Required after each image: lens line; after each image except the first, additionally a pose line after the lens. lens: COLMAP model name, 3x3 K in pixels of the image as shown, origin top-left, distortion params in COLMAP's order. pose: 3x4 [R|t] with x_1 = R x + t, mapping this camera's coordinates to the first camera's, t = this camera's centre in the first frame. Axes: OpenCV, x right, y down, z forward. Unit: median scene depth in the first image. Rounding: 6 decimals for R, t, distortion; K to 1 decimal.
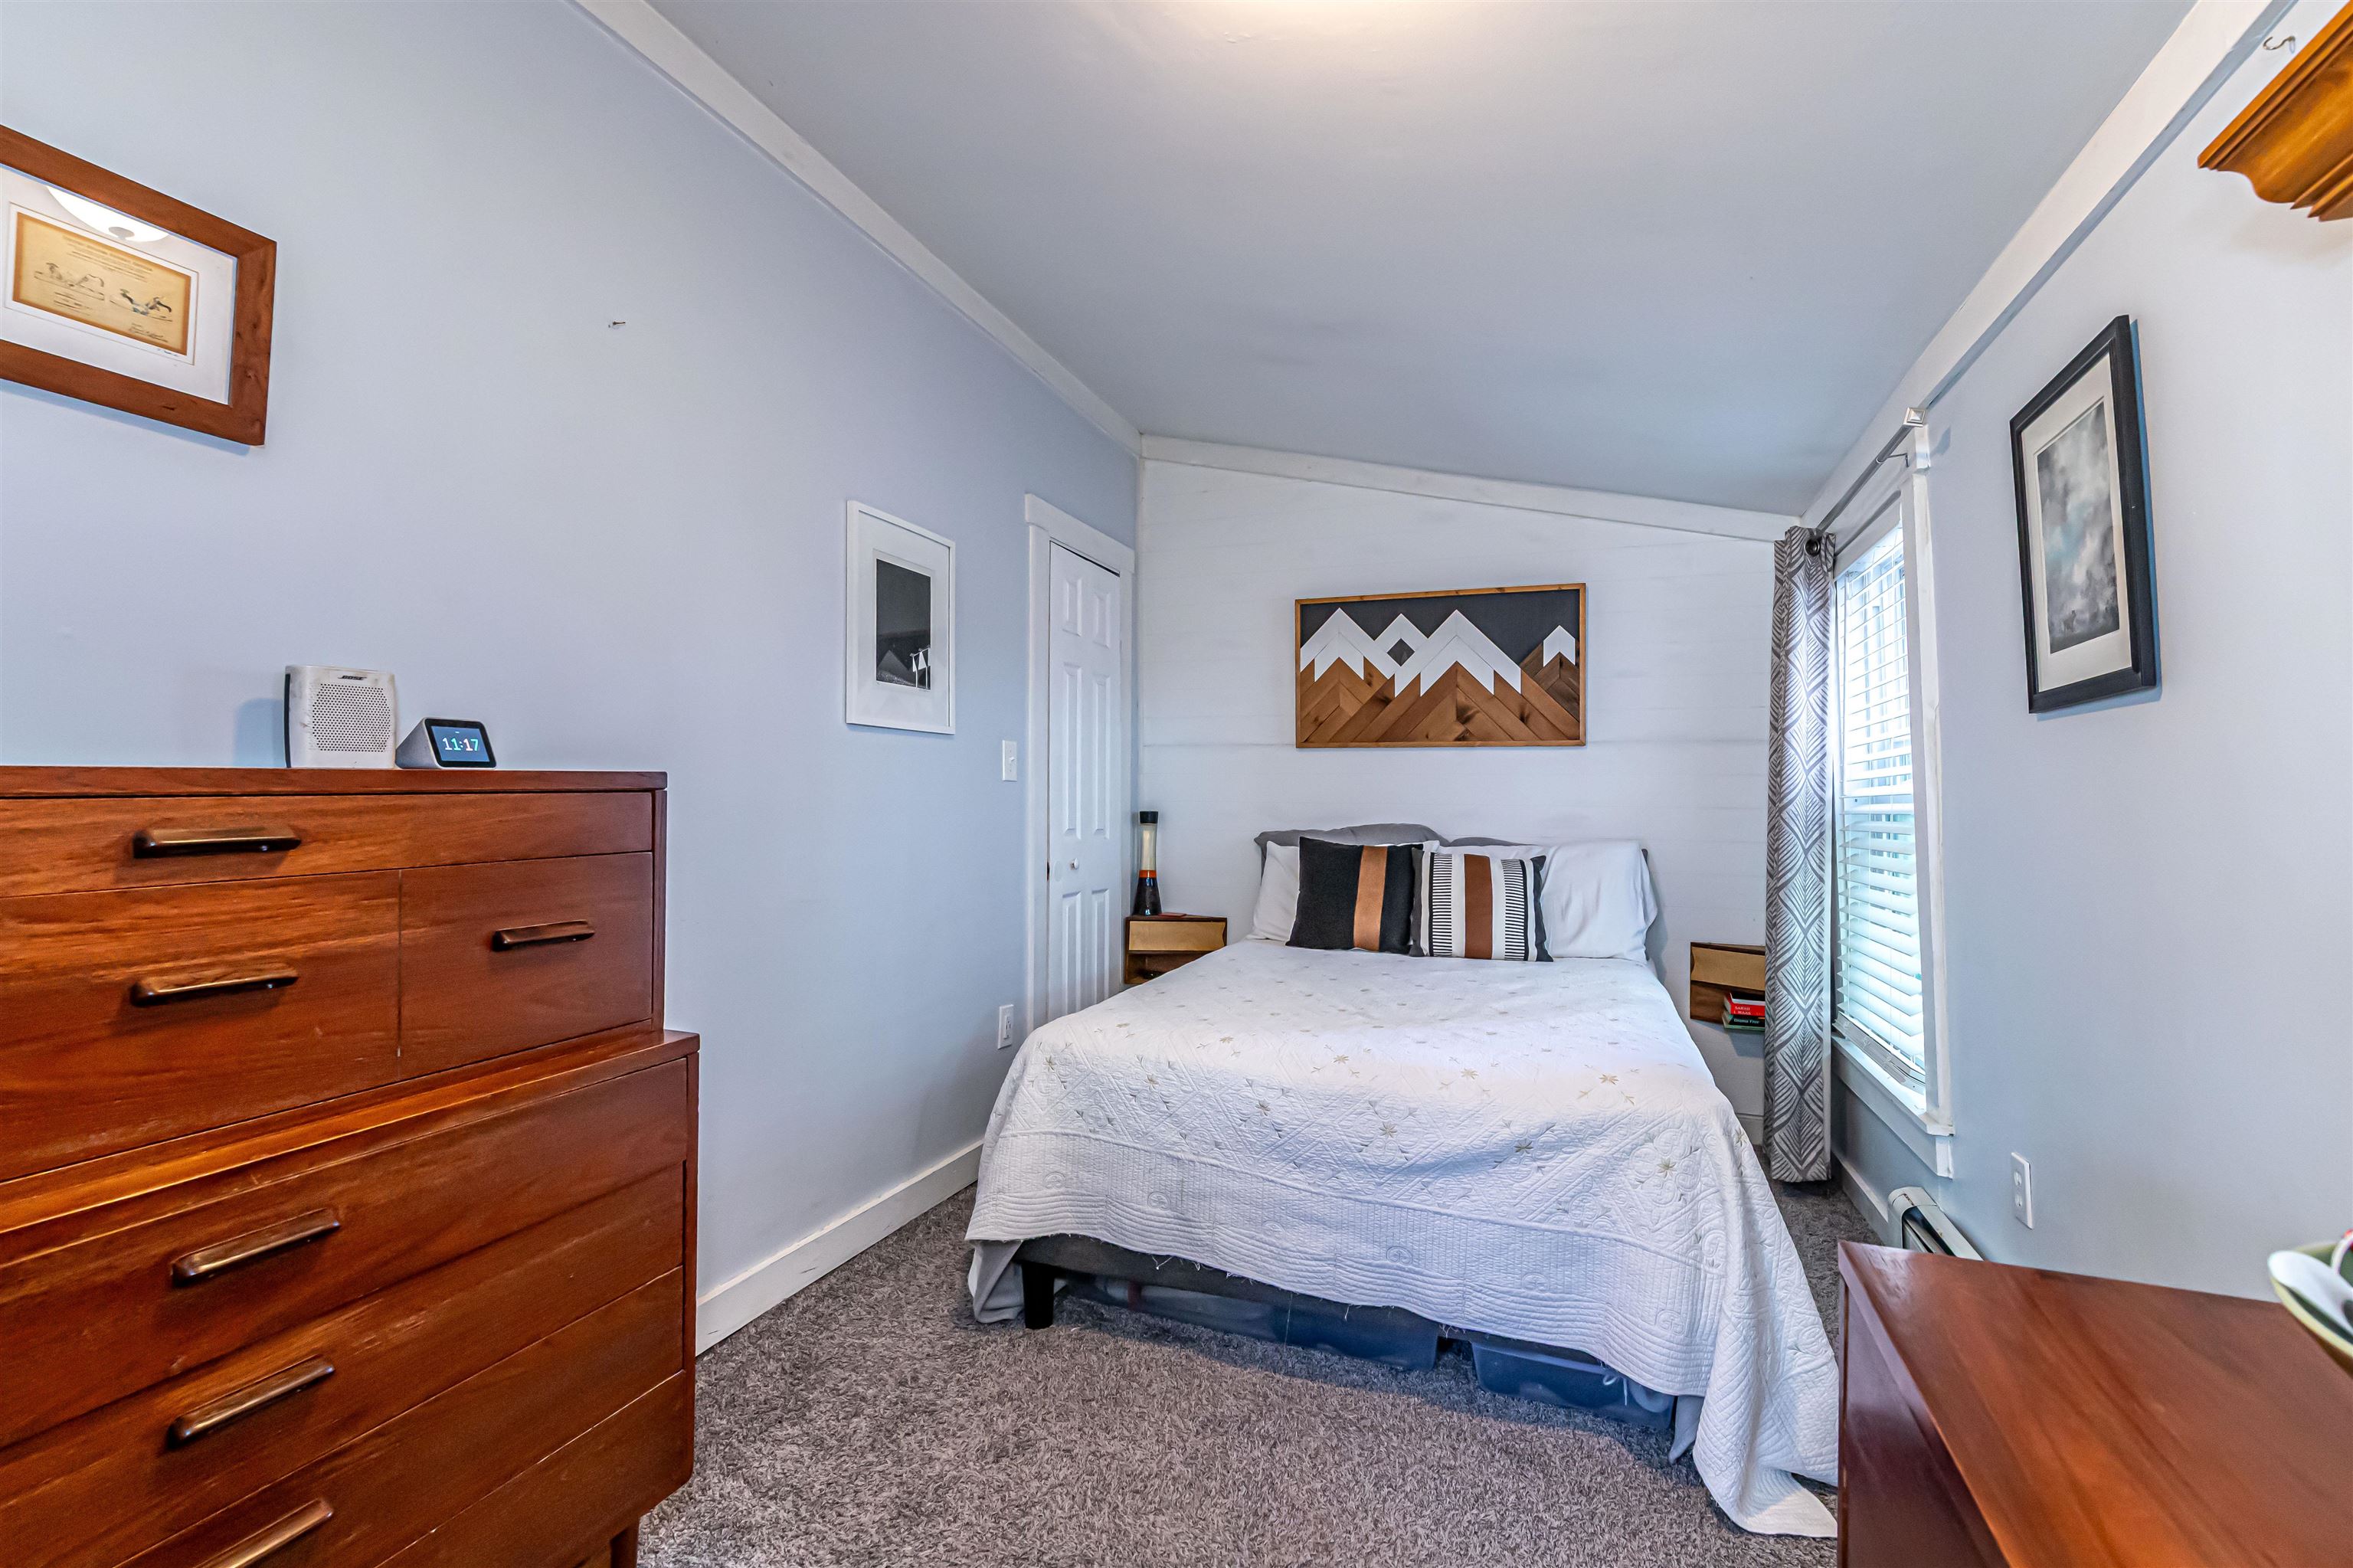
lens RADIAL K [[1032.1, 0, 1176.5], [0, 1032.1, 784.0], [0, 0, 1]] dist [0.000396, 0.000376]
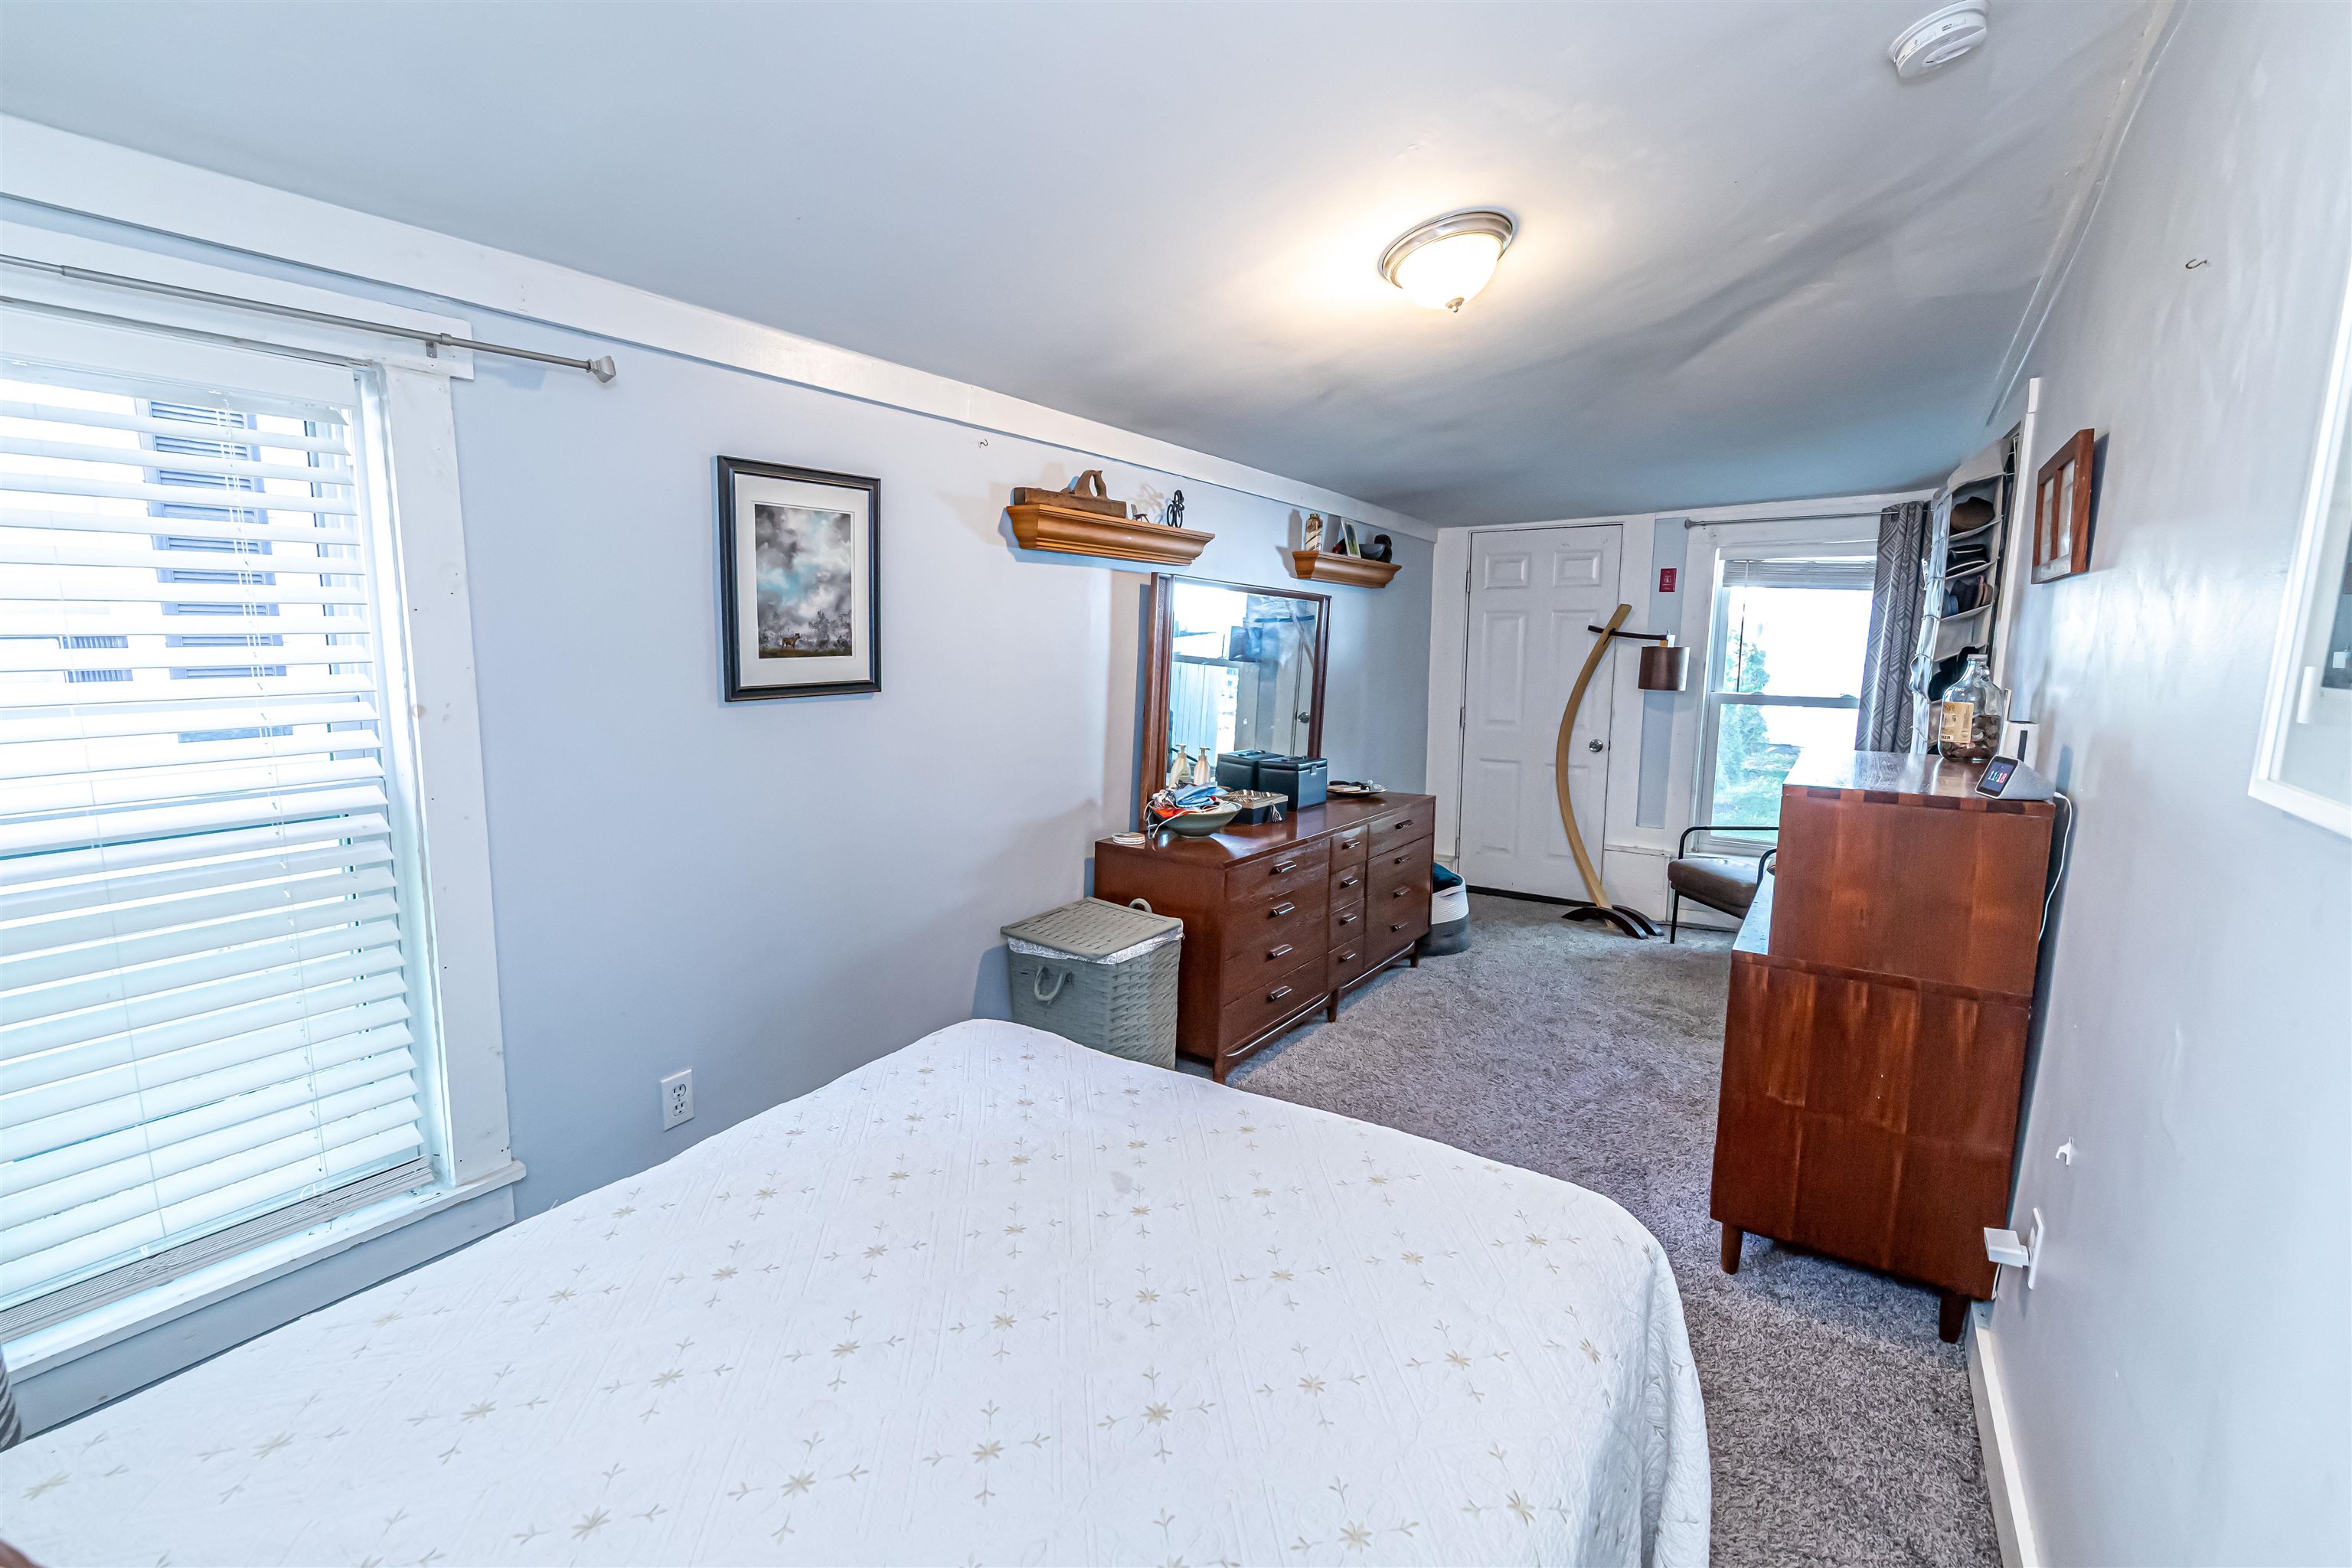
lens RADIAL K [[1011.1, 0, 1167.7], [0, 1011.1, 772.1], [0, 0, 1]] dist [-0.000791, -0.000031]
pose [[-0.976283, -0.049907, 0.210666, 0.032532], [-0.022601, 0.991245, 0.130087, -0.110150], [-0.215314, 0.122241, -0.968864, 1.467815]]
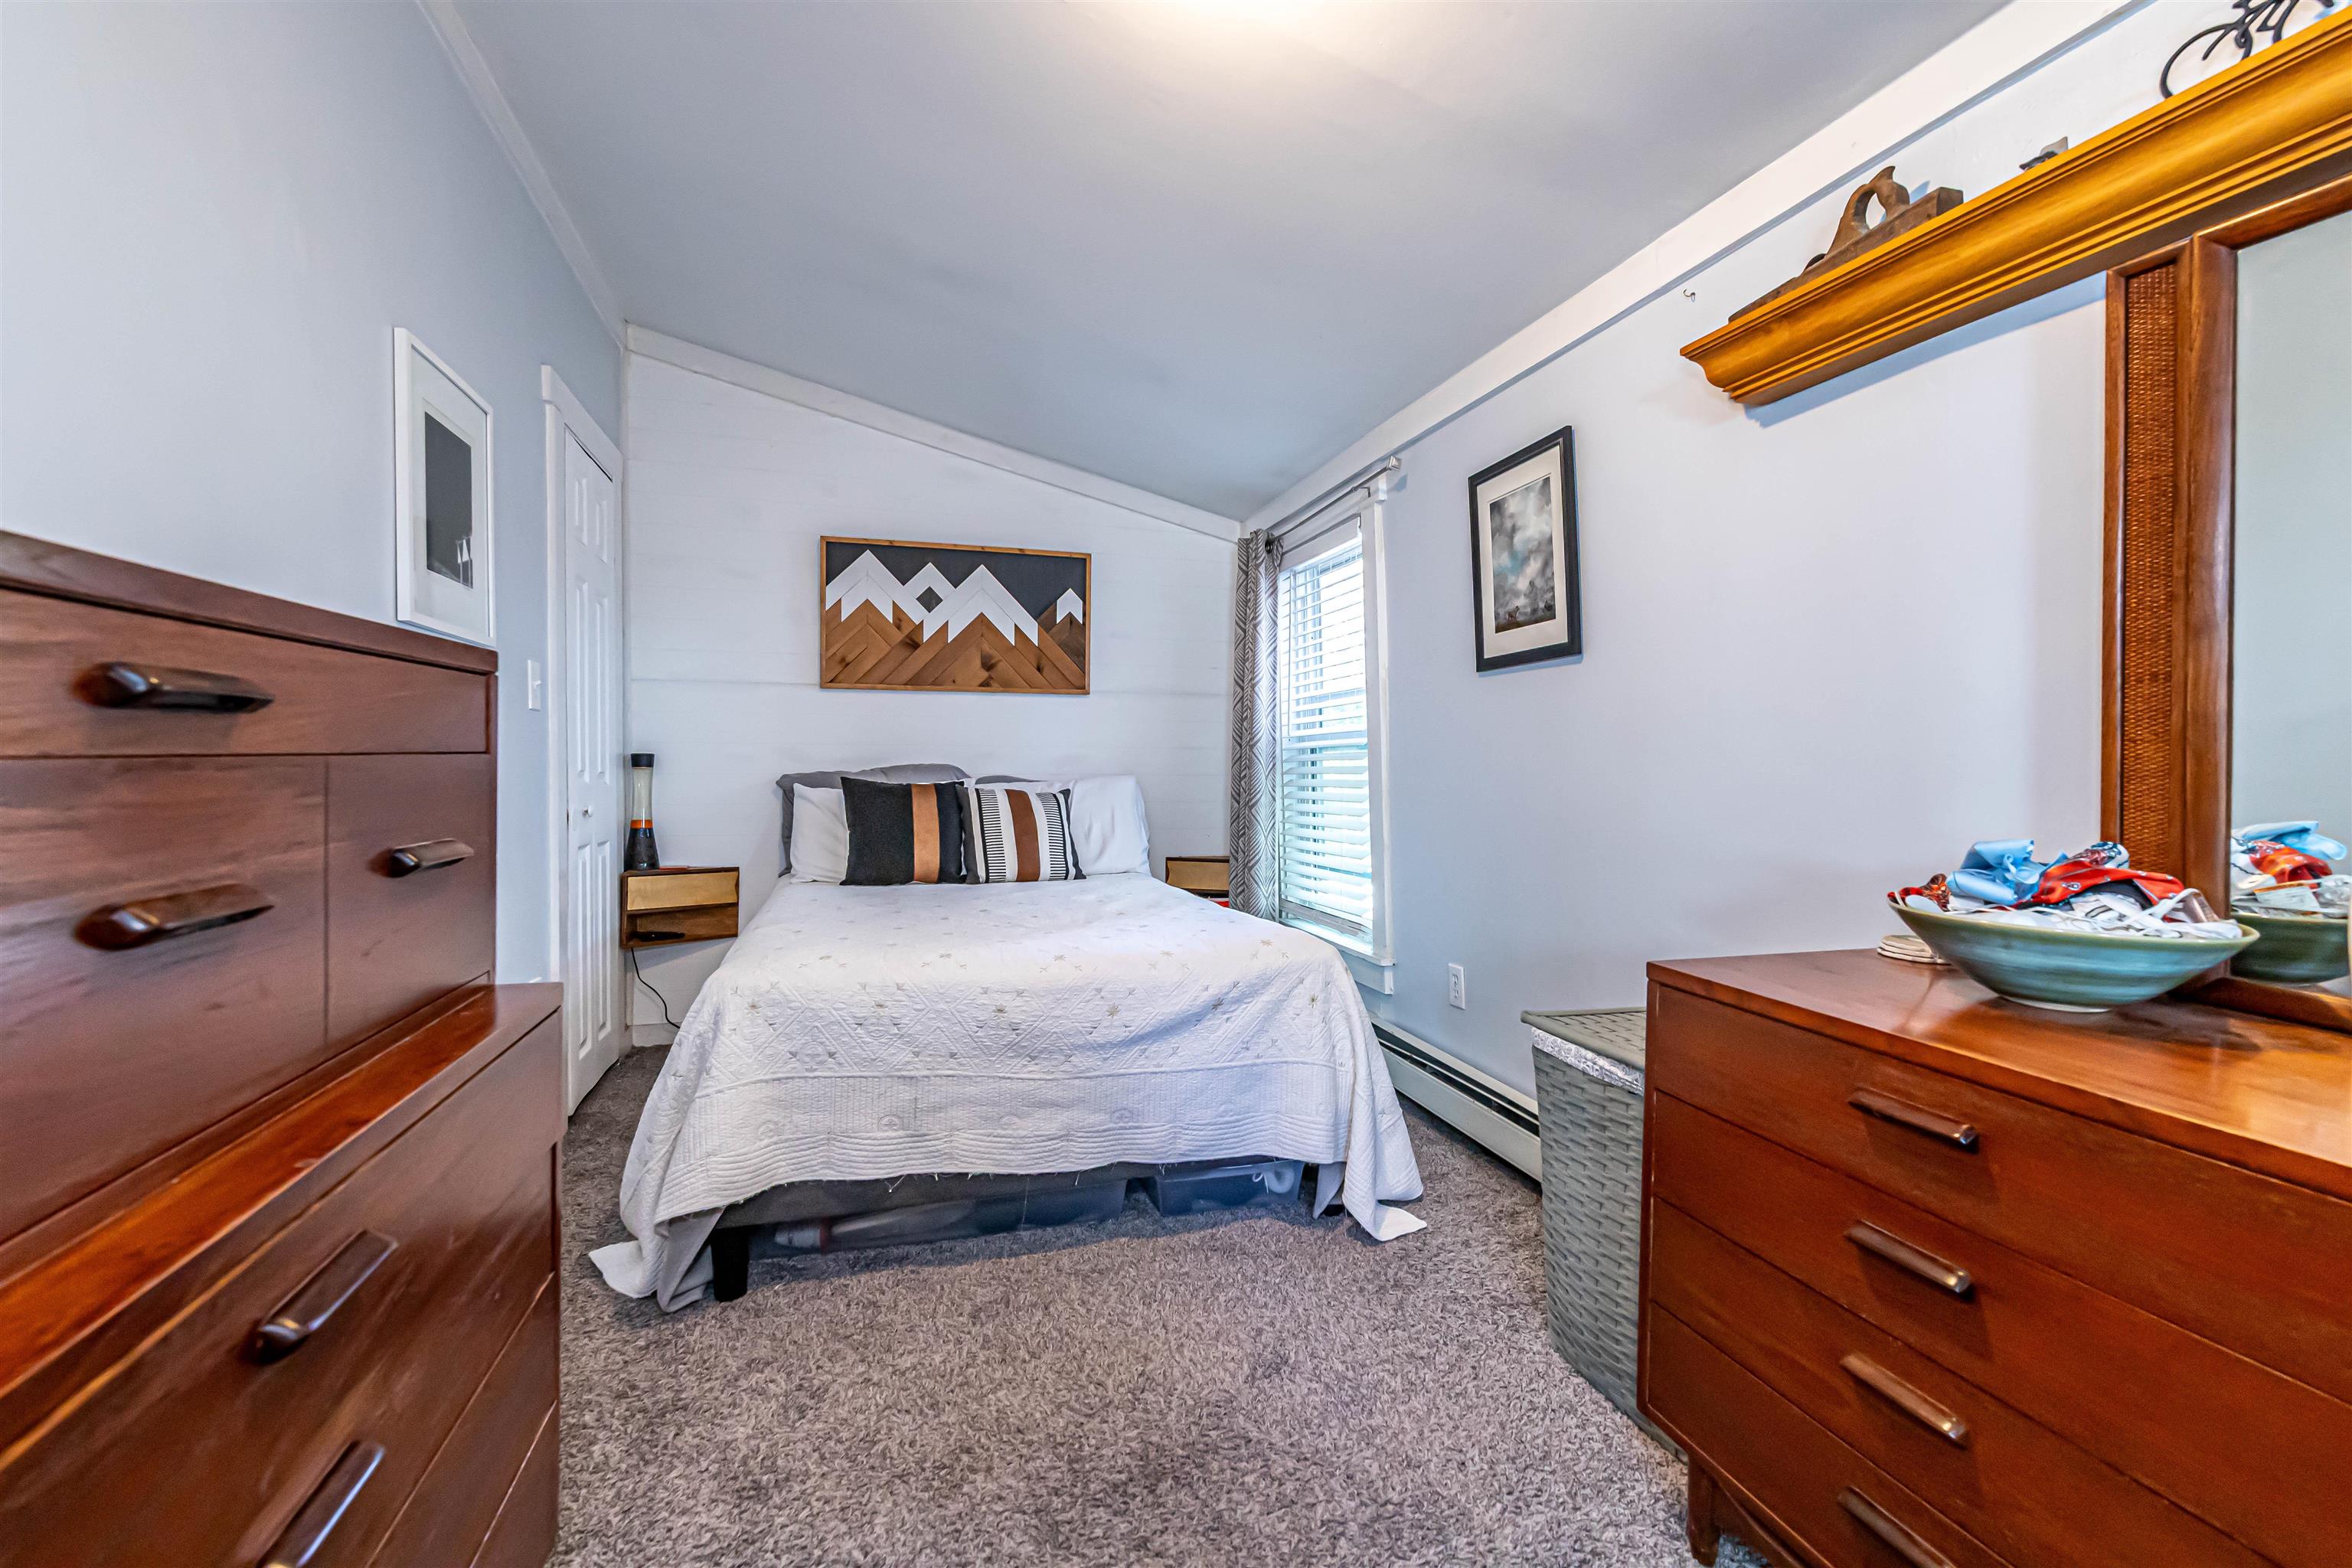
lens RADIAL K [[1011.1, 0, 1167.7], [0, 1011.1, 772.1], [0, 0, 1]] dist [-0.000791, -0.000031]
pose [[0.798226, -0.010148, 0.602273, -0.312182], [-0.004556, 0.999728, 0.022883, 0.033315], [-0.602341, -0.021010, 0.797962, 0.055111]]
